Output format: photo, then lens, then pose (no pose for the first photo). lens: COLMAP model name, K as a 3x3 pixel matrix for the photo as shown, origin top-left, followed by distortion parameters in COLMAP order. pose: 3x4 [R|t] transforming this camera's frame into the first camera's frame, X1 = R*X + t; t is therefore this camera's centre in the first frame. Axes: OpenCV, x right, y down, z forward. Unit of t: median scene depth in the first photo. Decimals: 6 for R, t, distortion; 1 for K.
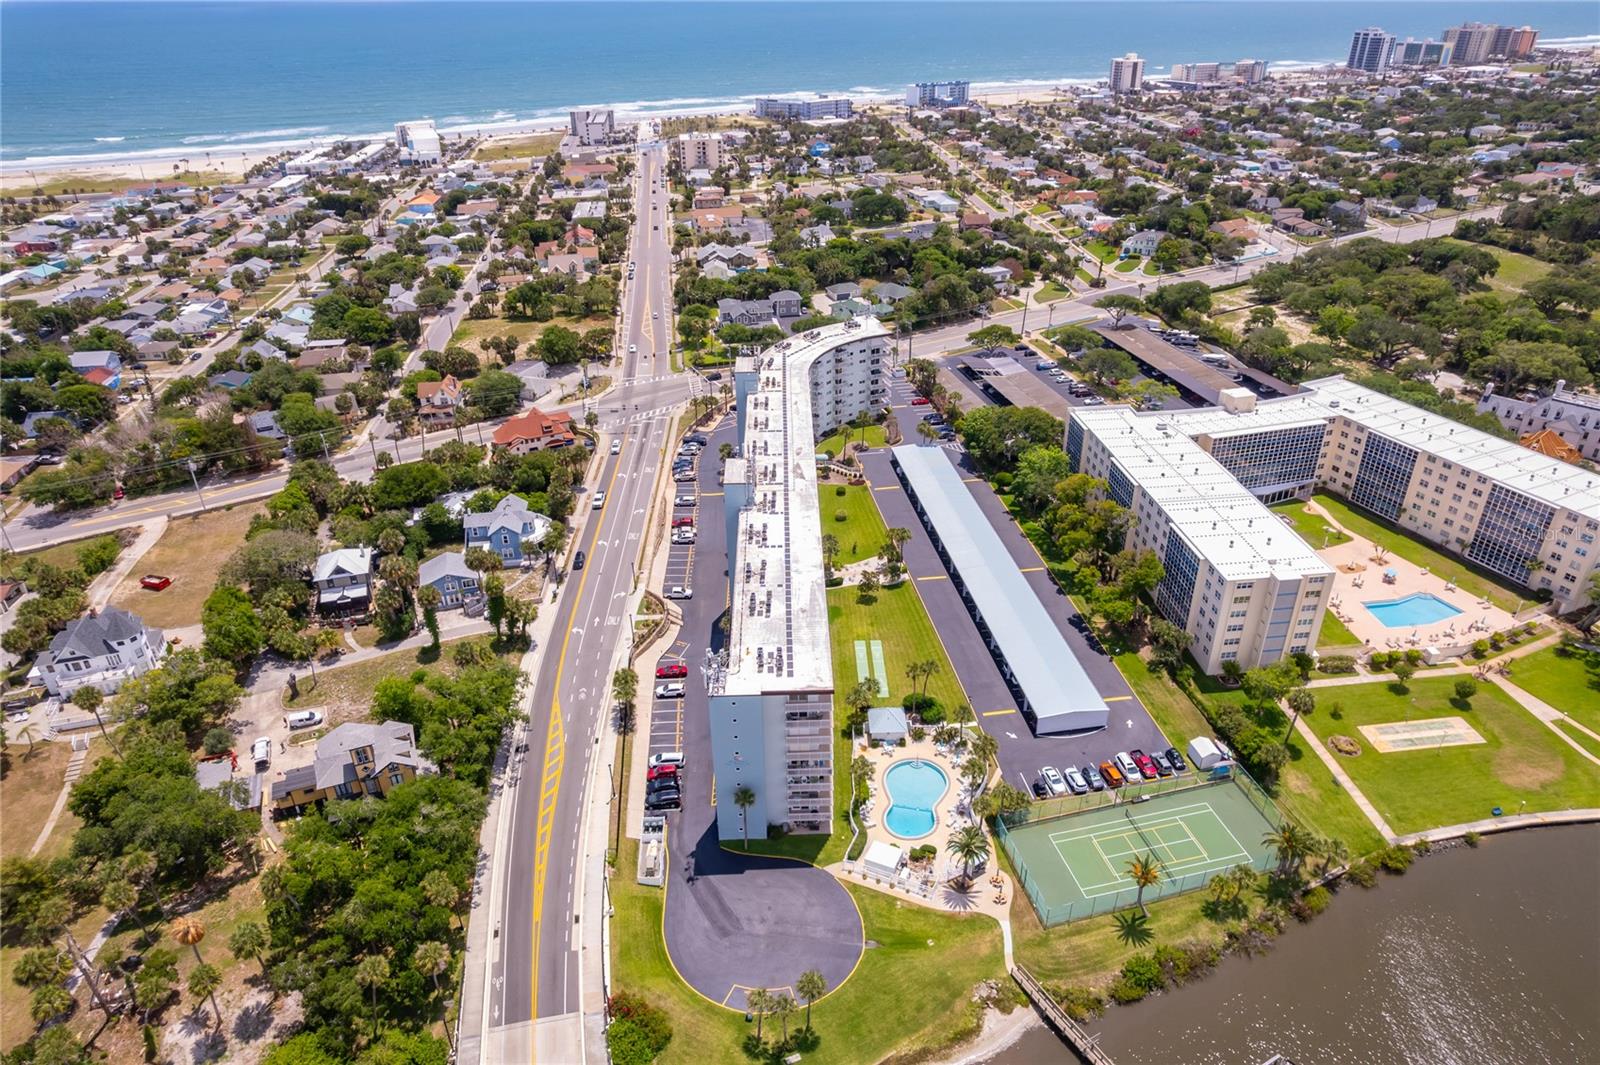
lens RADIAL K [[1026.4, 0, 802.4], [0, 1026.4, 537.6], [0, 0, 1]] dist [-0.079996, 0.073008]
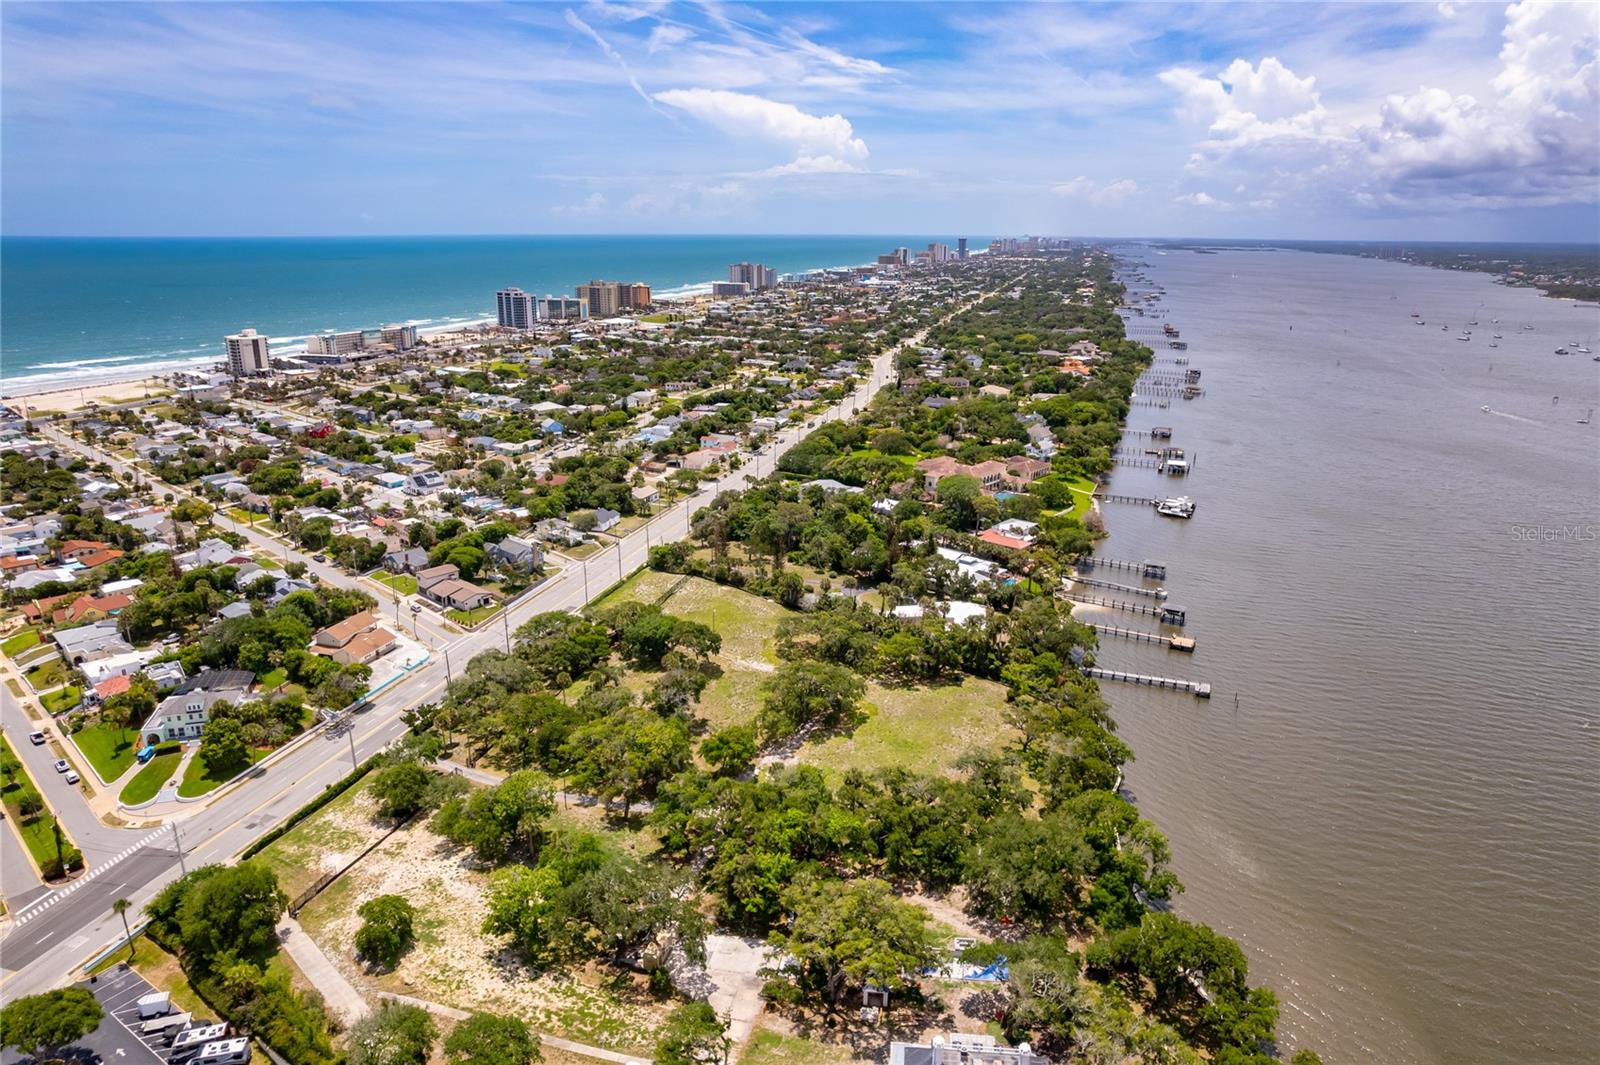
lens RADIAL K [[1019.8, 0, 800.0], [0, 1019.8, 532.5], [0, 0, 1]] dist [-0.076233, 0.073025]
pose [[0.748294, -0.175085, 0.639845, 0.342391], [0.309773, 0.945144, -0.103651, -0.300249], [-0.586598, 0.275768, 0.761482, 0.472511]]
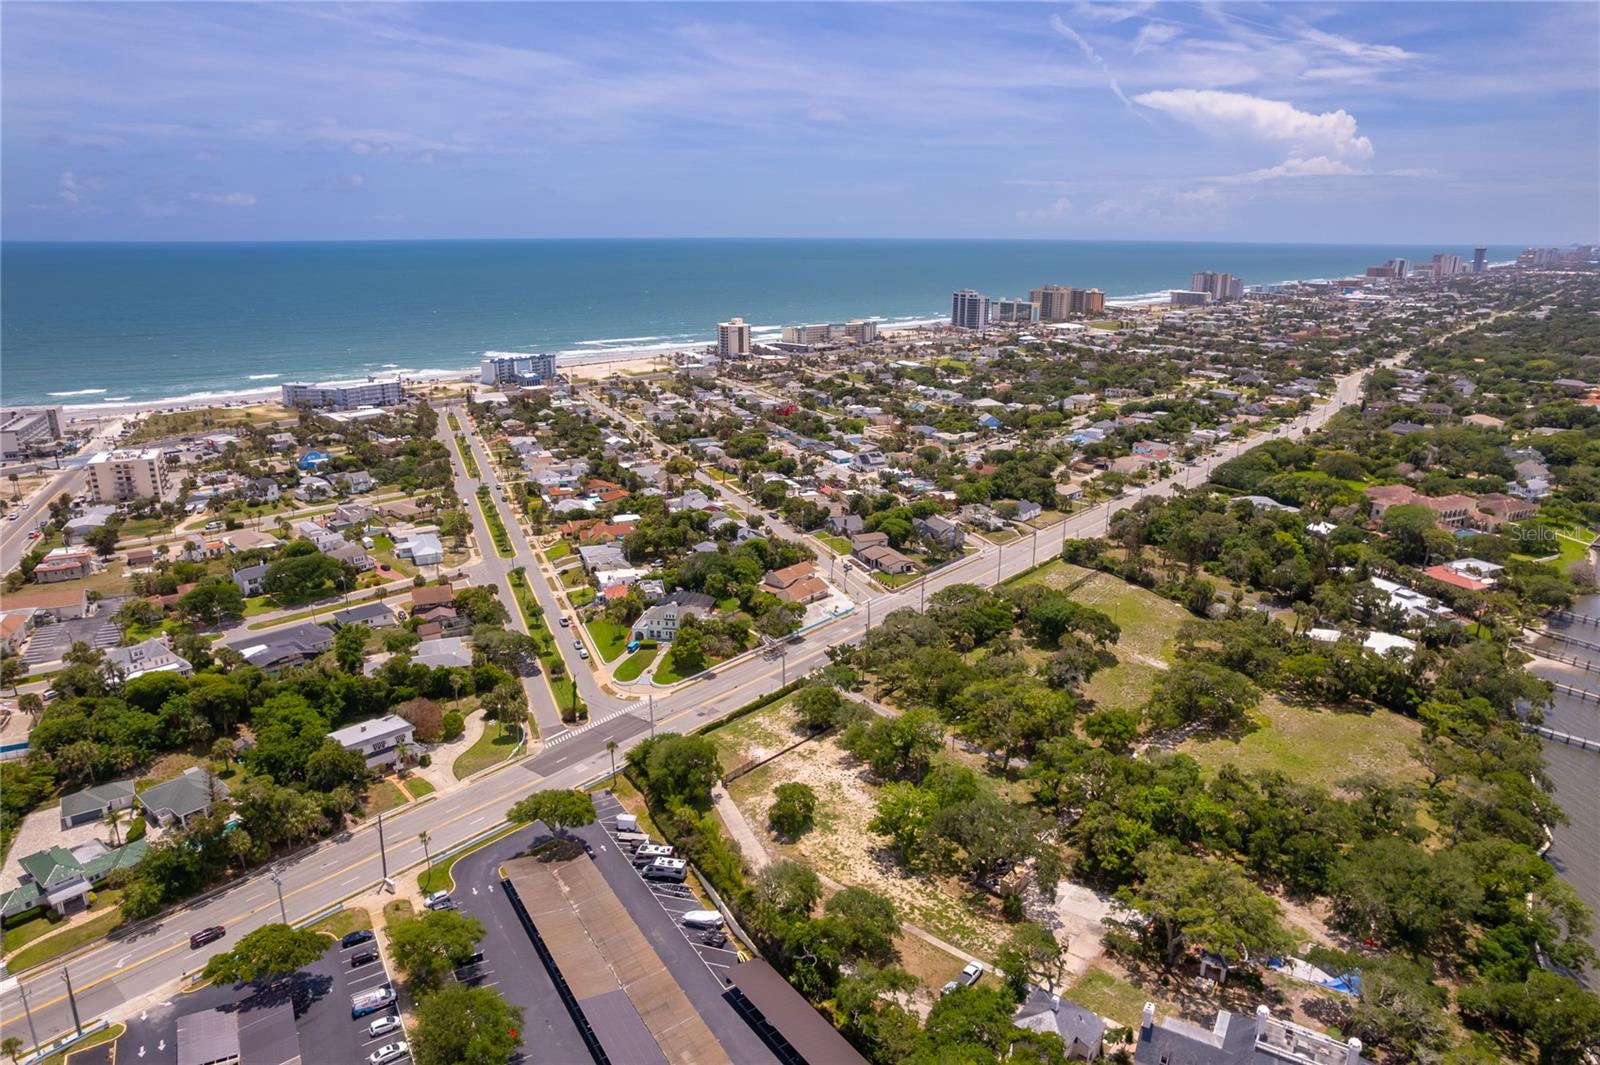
lens RADIAL K [[1021.6, 0, 804.4], [0, 1021.6, 527.4], [0, 0, 1]] dist [-0.074665, 0.063630]
pose [[0.955999, -0.067425, 0.285517, 0.314525], [0.129548, 0.970225, -0.204646, -0.265696], [-0.263217, 0.232629, 0.936269, 0.410359]]
